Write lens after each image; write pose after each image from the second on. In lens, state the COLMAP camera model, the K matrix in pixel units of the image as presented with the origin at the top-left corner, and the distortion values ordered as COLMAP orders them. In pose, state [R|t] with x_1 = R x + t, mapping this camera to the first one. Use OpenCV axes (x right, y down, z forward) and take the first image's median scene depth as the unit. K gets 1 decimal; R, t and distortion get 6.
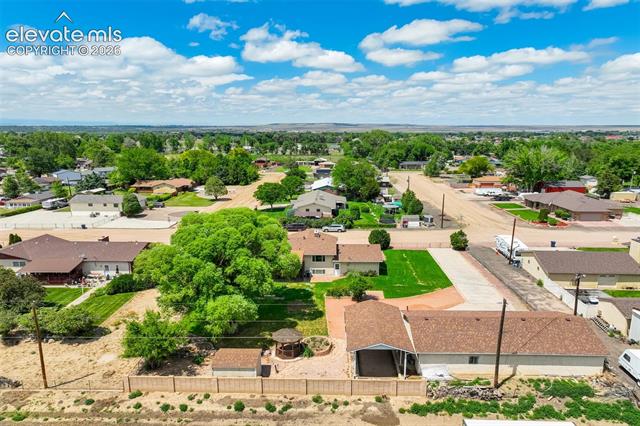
lens RADIAL K [[455.7, 0, 318.8], [0, 455.7, 215.7], [0, 0, 1]] dist [0.004499, 0.005900]
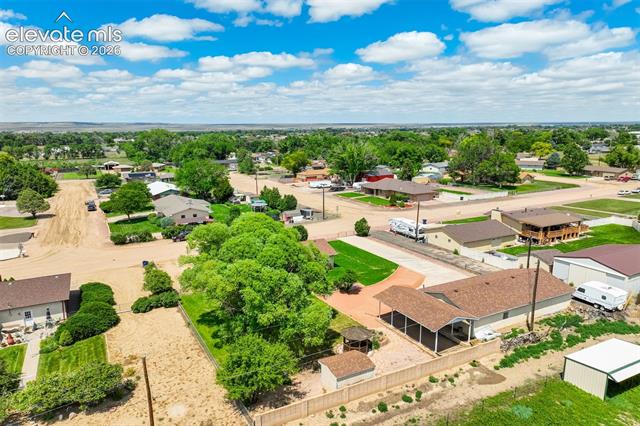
lens RADIAL K [[460.0, 0, 320.0], [0, 460.0, 213.0], [0, 0, 1]] dist [0.001853, 0.008272]
pose [[0.866788, -0.099923, 0.488564, -0.231465], [0.102158, 0.994521, 0.022161, -0.011186], [-0.488101, 0.030702, 0.872247, 0.058063]]
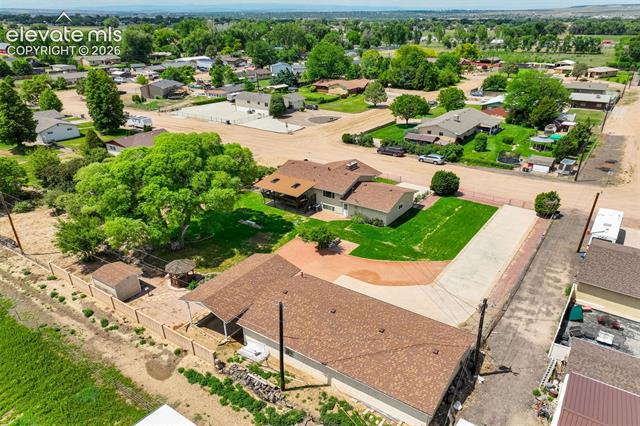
lens RADIAL K [[455.7, 0, 318.8], [0, 455.7, 215.7], [0, 0, 1]] dist [0.004499, 0.005900]
pose [[0.834910, 0.221939, -0.503656, 0.271903], [-0.101388, 0.961452, 0.255599, -0.059222], [0.540968, -0.162338, 0.825227, 0.121492]]
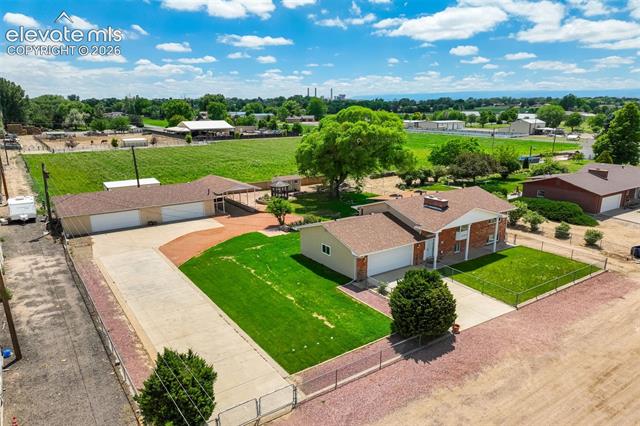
lens RADIAL K [[455.7, 0, 318.8], [0, 455.7, 215.7], [0, 0, 1]] dist [0.004499, 0.005900]
pose [[-0.812364, 0.141858, -0.565634, 0.264022], [-0.108315, 0.916377, 0.385385, -0.088973], [0.573004, 0.374340, -0.729066, 0.845713]]
